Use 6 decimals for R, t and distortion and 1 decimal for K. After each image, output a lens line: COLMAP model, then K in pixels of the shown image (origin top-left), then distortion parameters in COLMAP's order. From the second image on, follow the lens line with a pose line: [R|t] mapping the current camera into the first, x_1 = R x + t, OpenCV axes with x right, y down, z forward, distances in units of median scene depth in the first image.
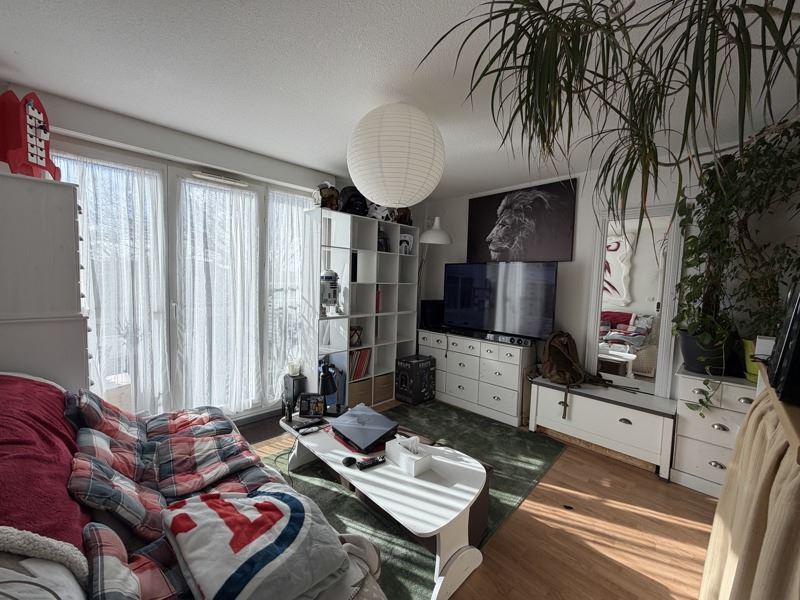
lens RADIAL K [[319.9, 0, 398.1], [0, 319.9, 299.8], [0, 0, 1]] dist [0.001785, 0.000038]
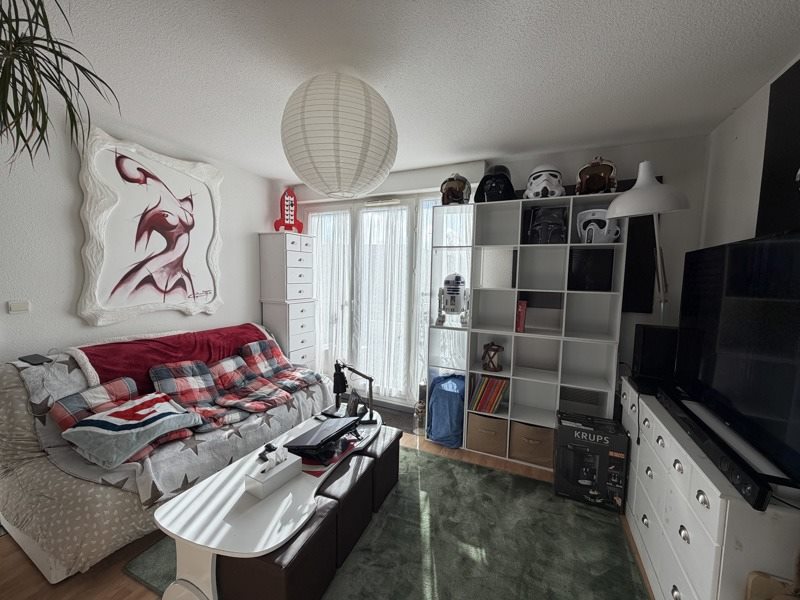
lens RADIAL K [[319.9, 0, 398.2], [0, 319.9, 301.1], [0, 0, 1]] dist [0.001785, 0.000038]
pose [[0.347841, 0.049504, -0.936246, 0.570230], [-0.073660, 0.996961, 0.025347, -0.029051], [0.934655, 0.060147, 0.350431, 0.569981]]
